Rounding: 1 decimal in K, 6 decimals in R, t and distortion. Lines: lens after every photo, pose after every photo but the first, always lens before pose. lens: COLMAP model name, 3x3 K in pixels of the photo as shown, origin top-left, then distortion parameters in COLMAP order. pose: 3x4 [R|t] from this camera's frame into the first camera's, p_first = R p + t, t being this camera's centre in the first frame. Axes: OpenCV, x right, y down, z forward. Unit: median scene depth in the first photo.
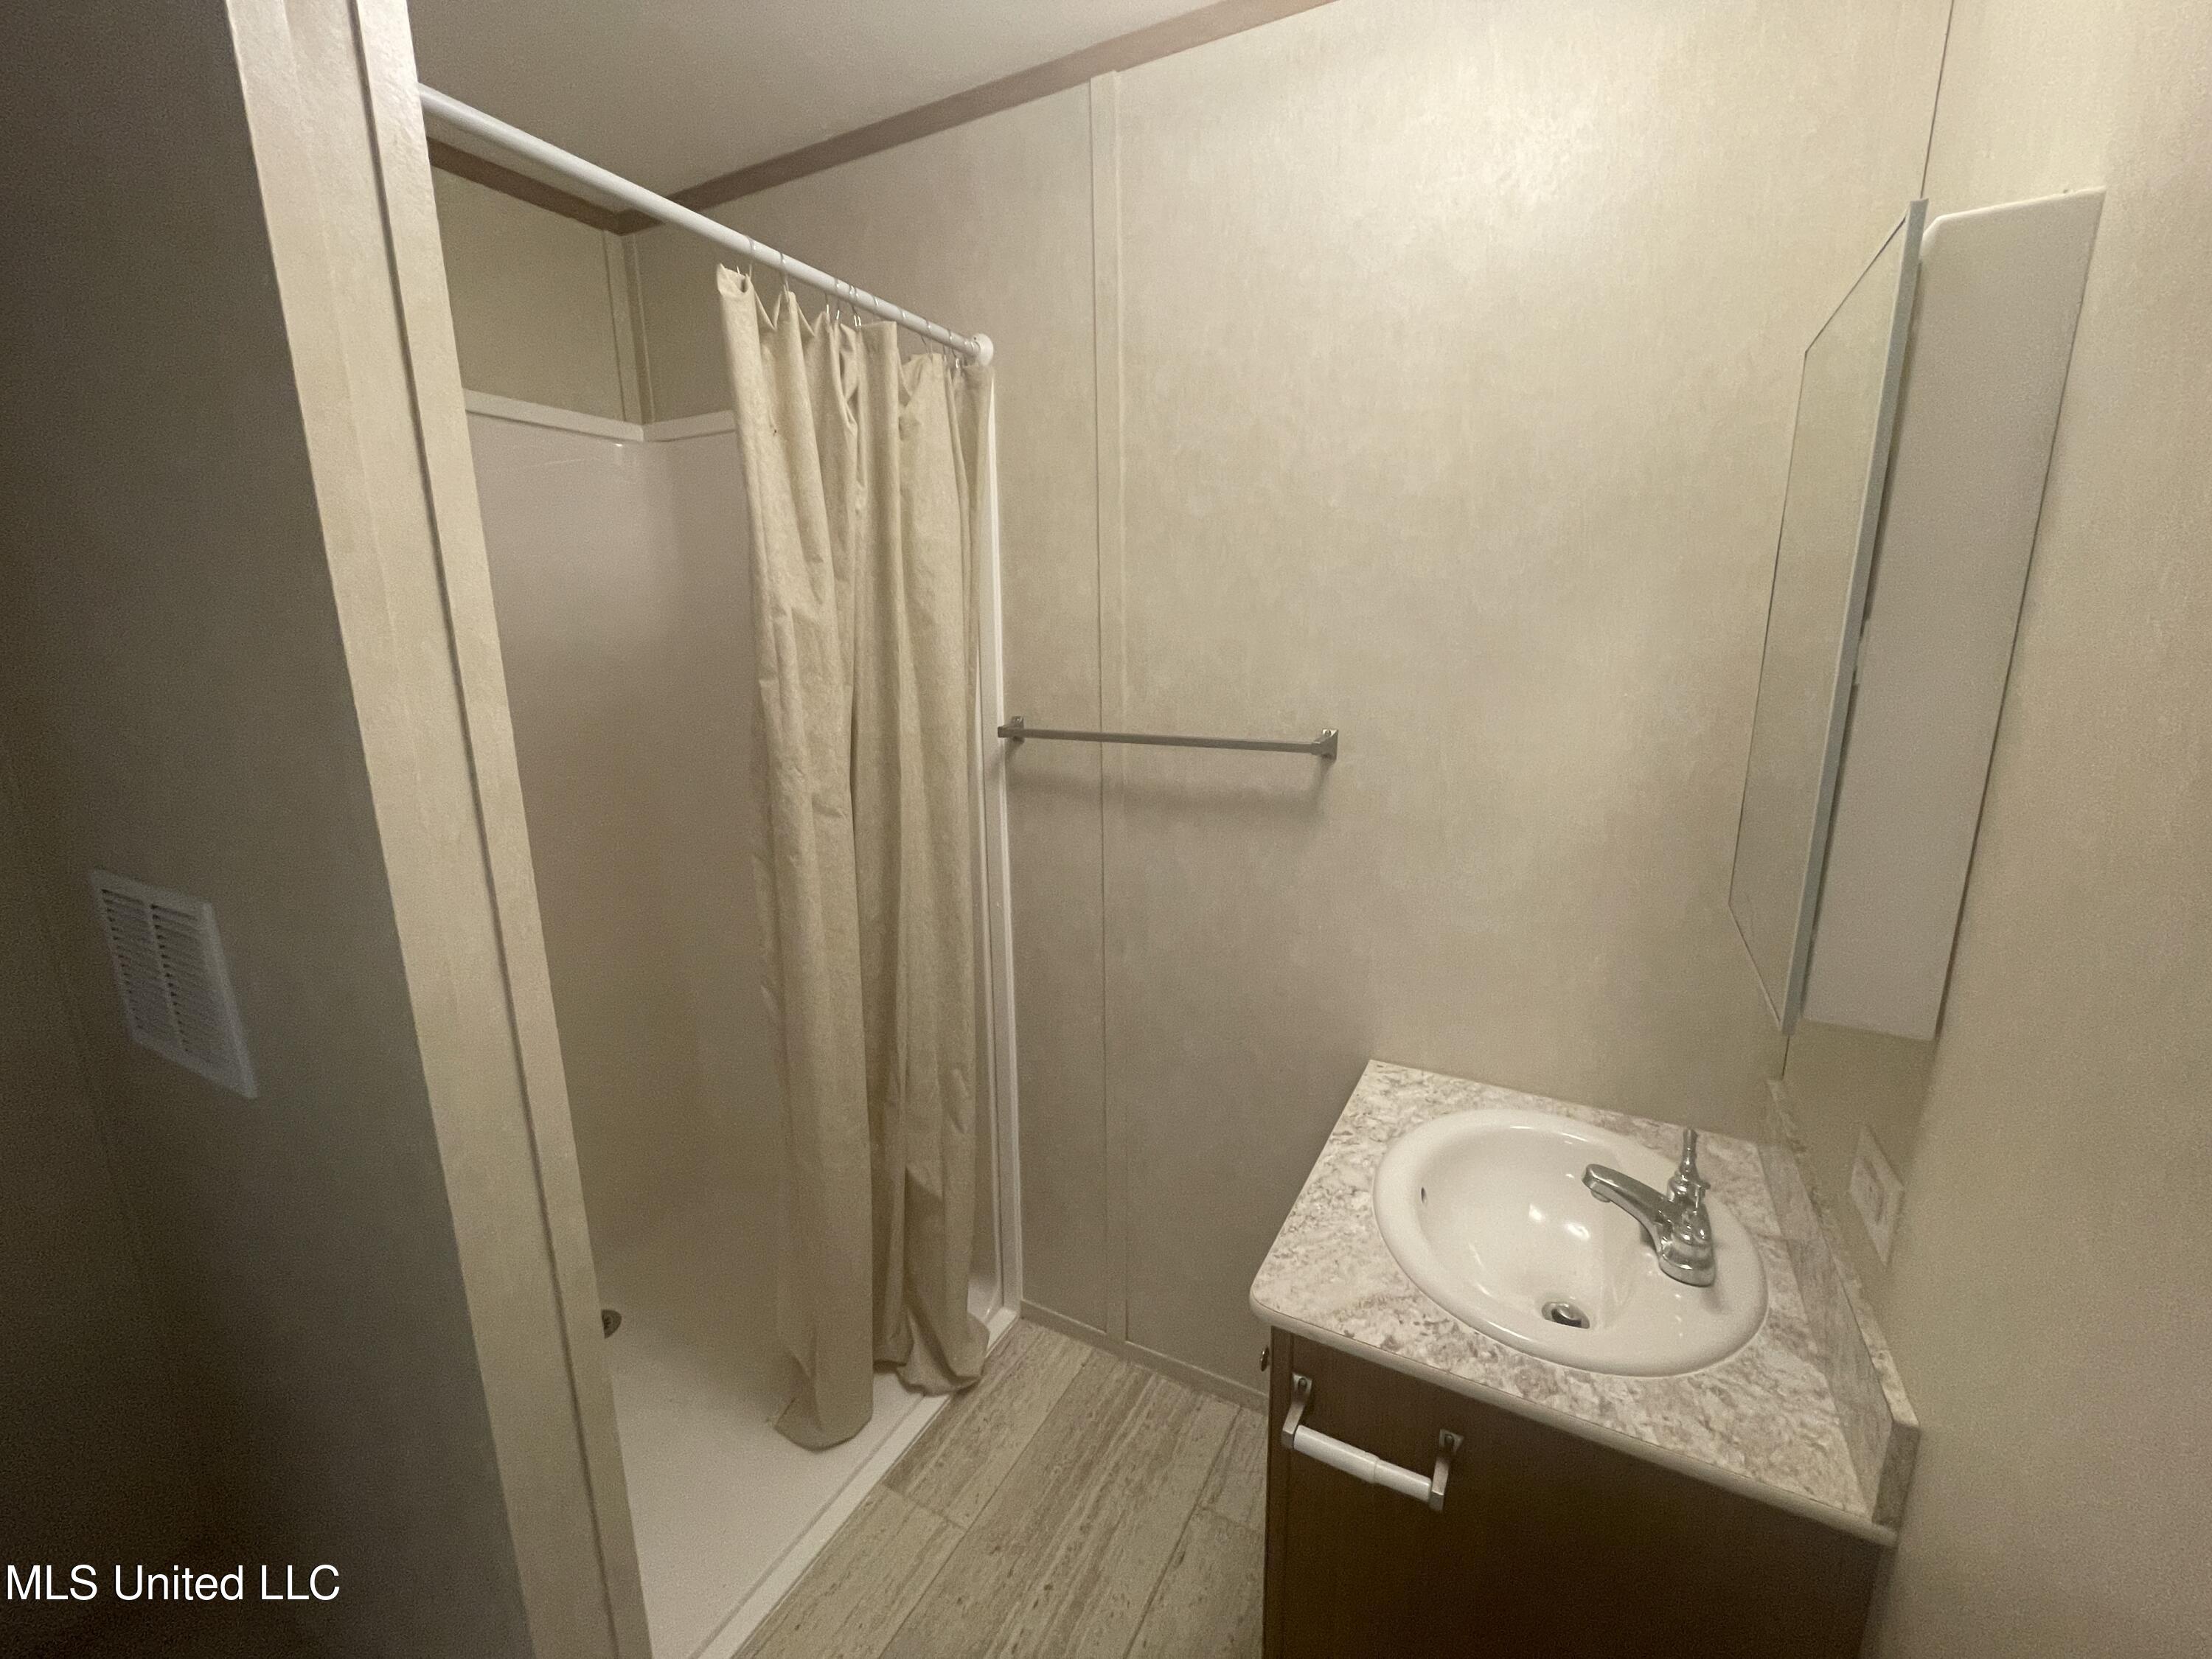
lens RADIAL K [[904.2, 0, 1095.4], [0, 904.2, 831.7], [0, 0, 1]] dist [0.000160, 0.000861]
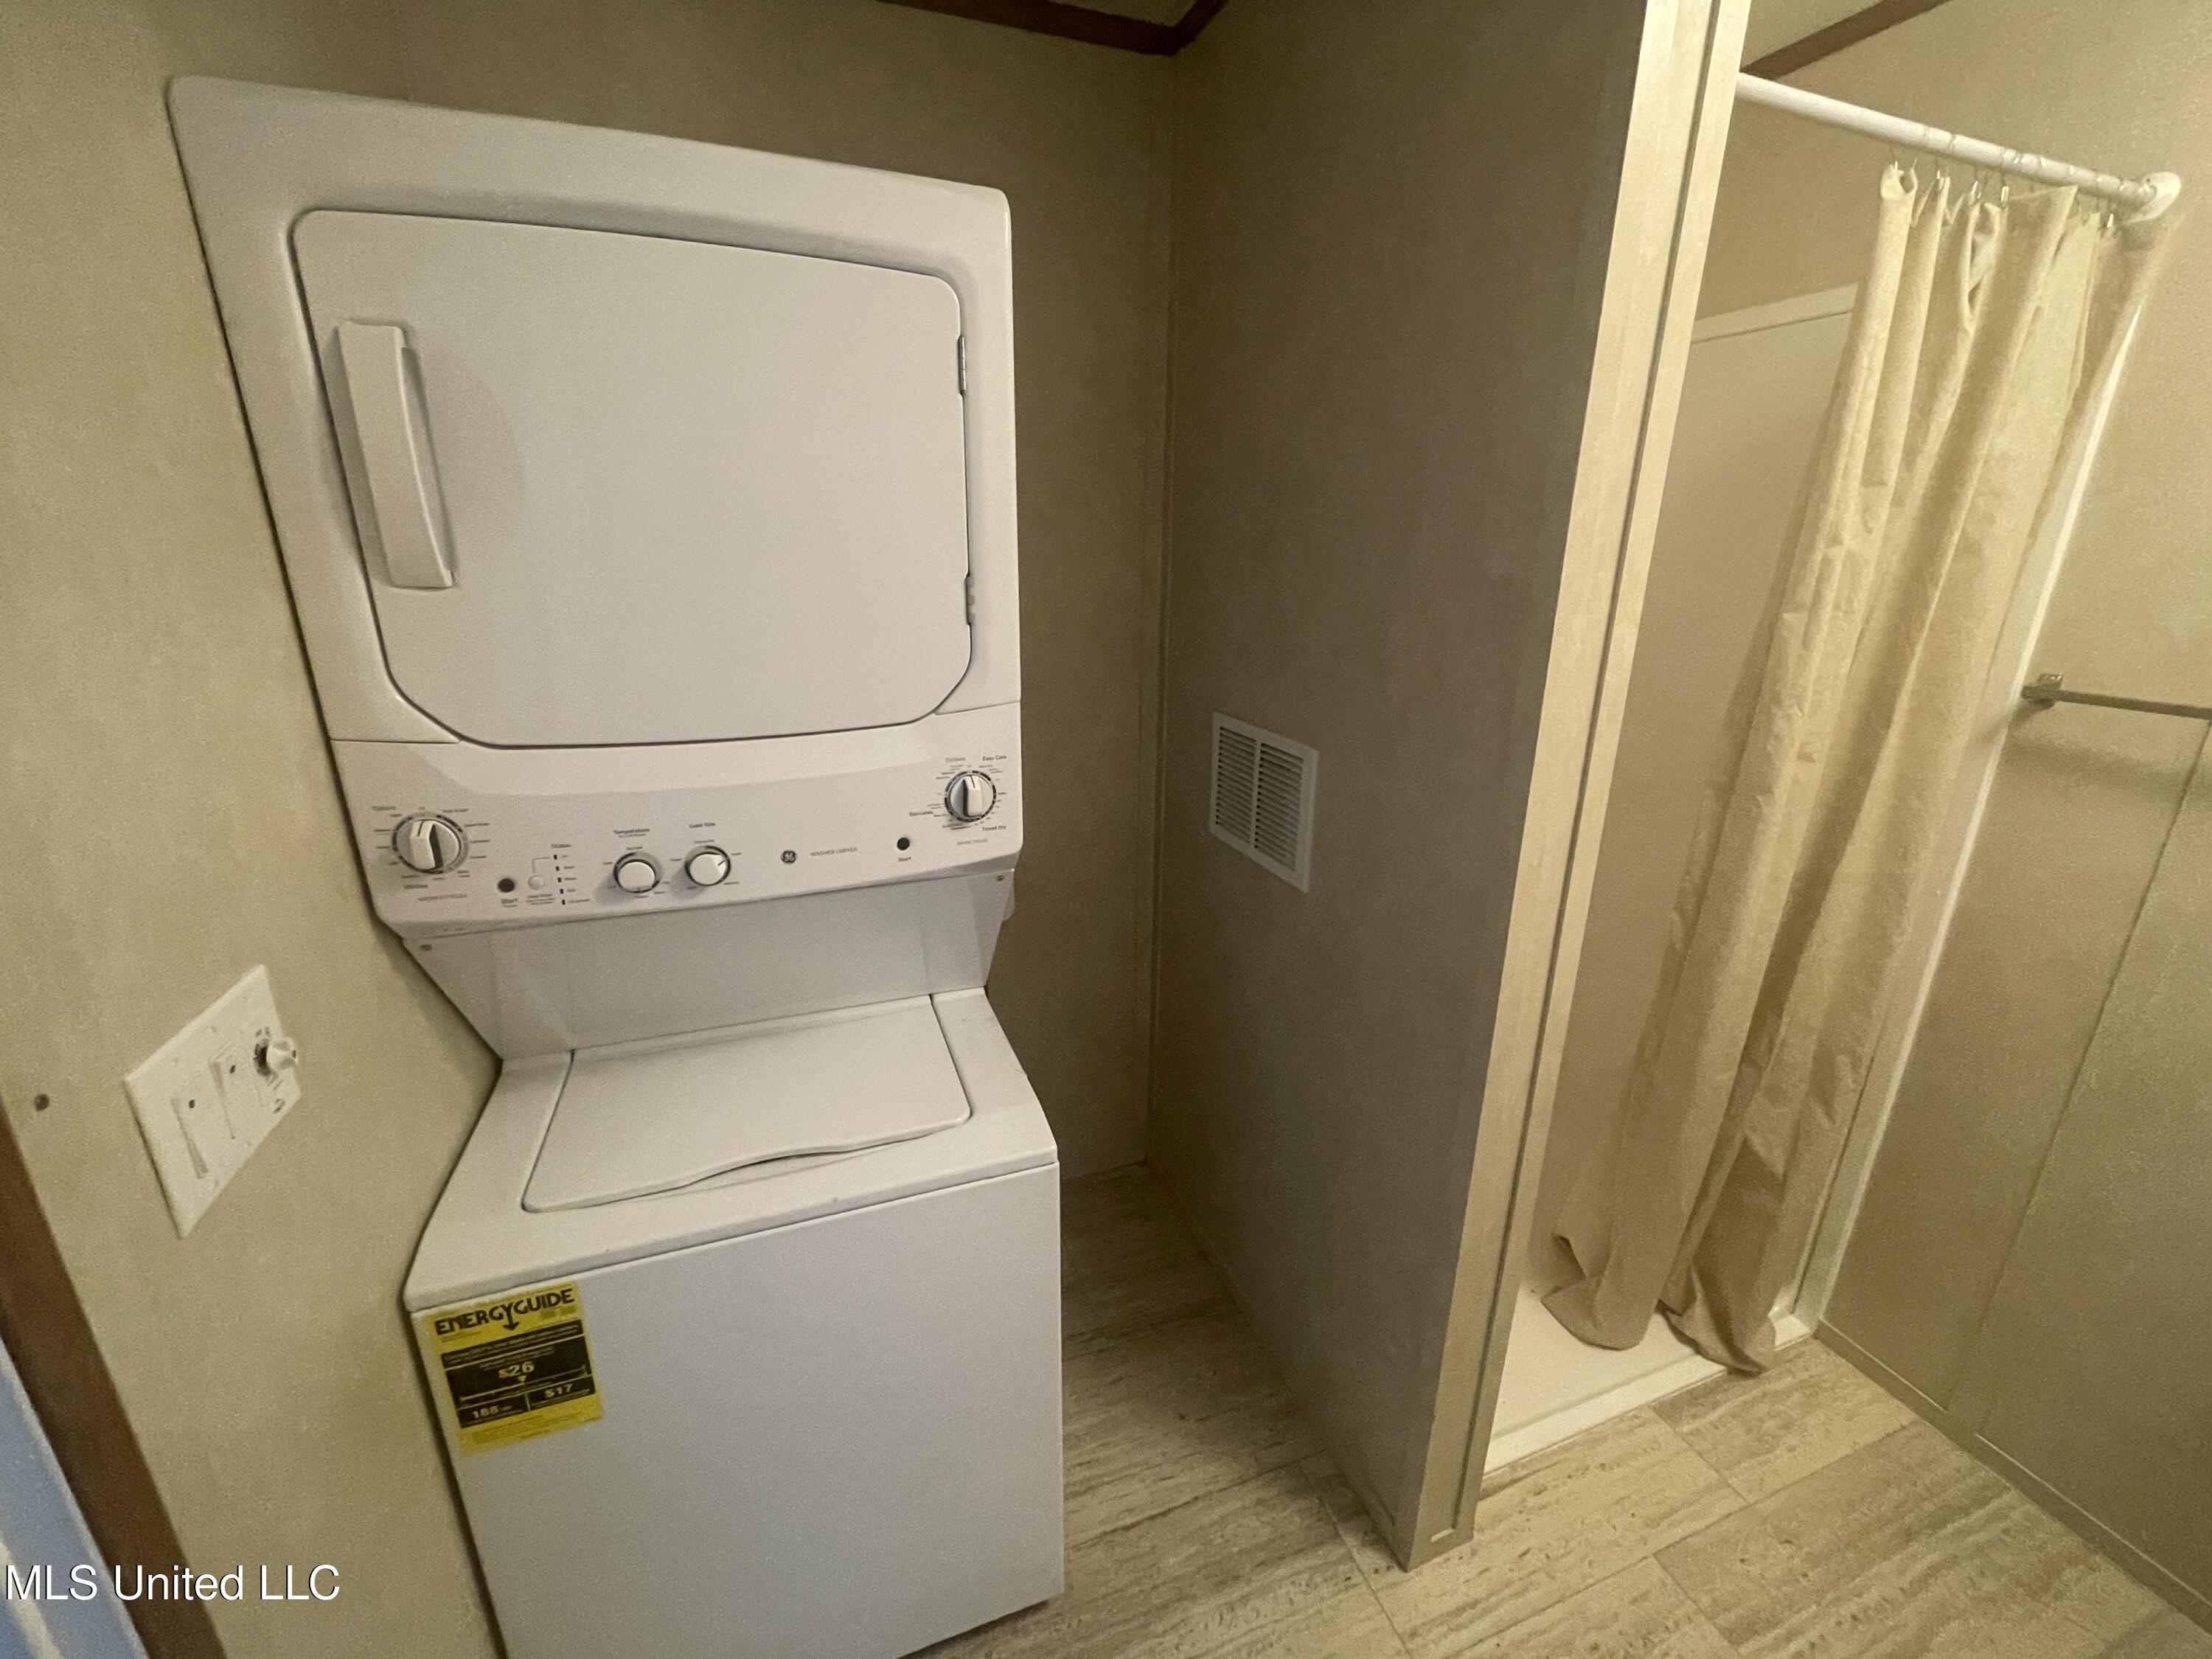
lens RADIAL K [[904.2, 0, 1108.9], [0, 904.2, 826.5], [0, 0, 1]] dist [0.000160, 0.000861]
pose [[0.754323, 0.219210, -0.618824, -0.206241], [-0.161444, 0.975600, 0.148799, 0.023420], [0.636343, -0.012337, 0.771308, -0.174515]]
